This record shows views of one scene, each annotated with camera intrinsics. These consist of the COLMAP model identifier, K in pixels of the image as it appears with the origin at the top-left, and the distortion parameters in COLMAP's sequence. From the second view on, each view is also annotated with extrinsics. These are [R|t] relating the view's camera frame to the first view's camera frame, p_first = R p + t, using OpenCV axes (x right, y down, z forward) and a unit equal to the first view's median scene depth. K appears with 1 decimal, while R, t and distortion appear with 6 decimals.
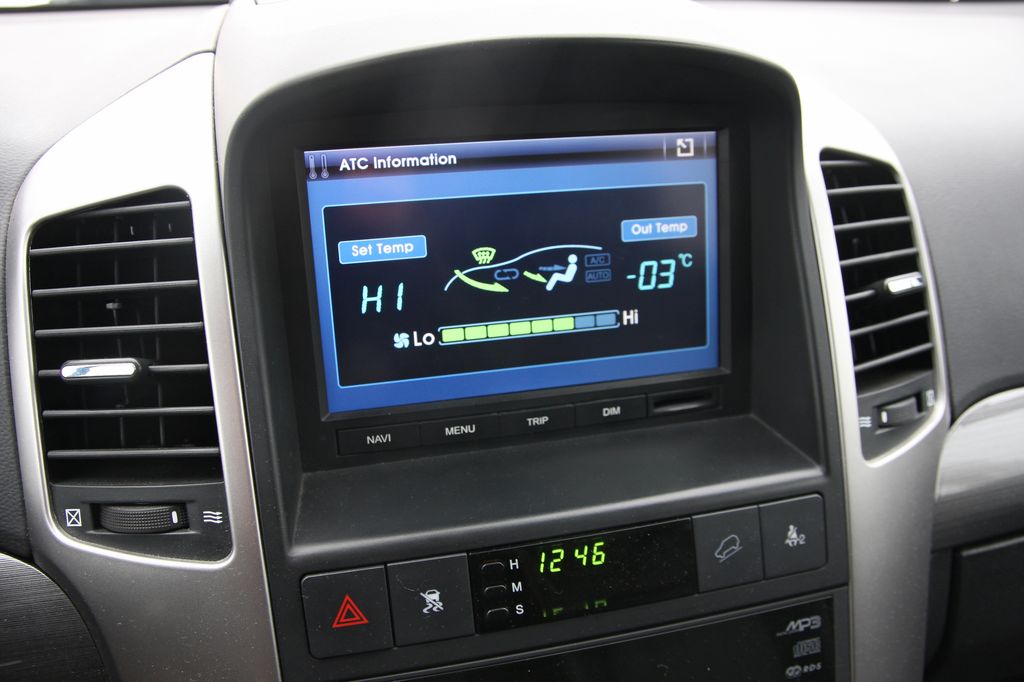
lens RADIAL K [[968.1, 0, 512.0], [0, 968.1, 341.0], [0, 0, 1]] dist [-0.105910, -0.003671]
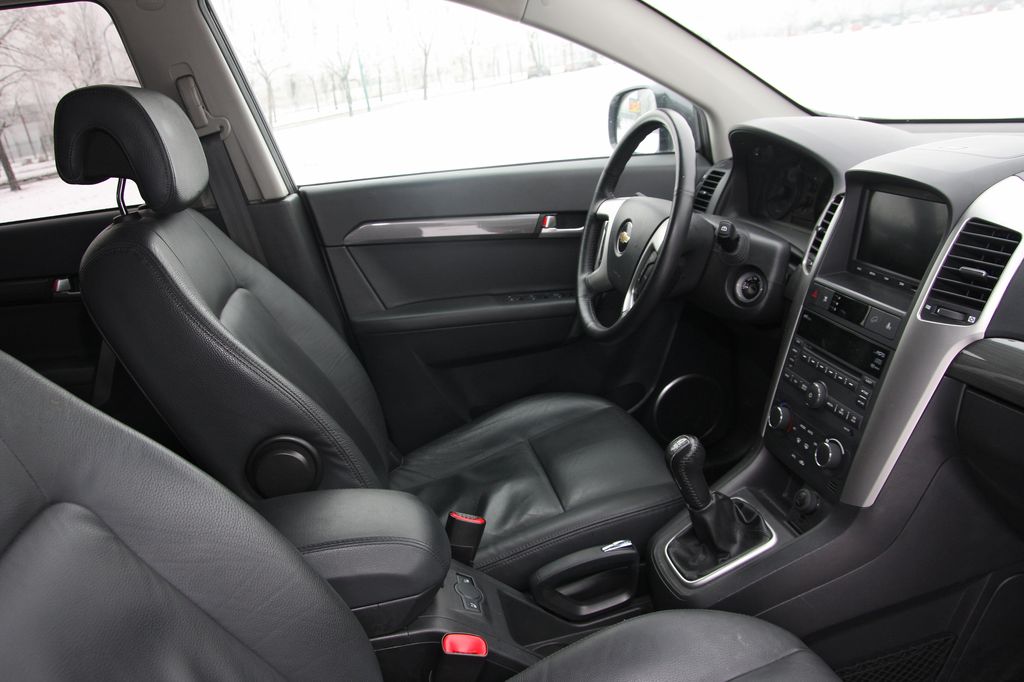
lens RADIAL K [[774.3, 0, 512.5], [0, 774.3, 354.5], [0, 0, 1]] dist [-0.144242, 0.105057]
pose [[-0.079739, 0.338054, -0.937743, 3.130769], [-0.282424, 0.894528, 0.346491, -0.258088], [0.955970, 0.292470, 0.024146, -0.284078]]
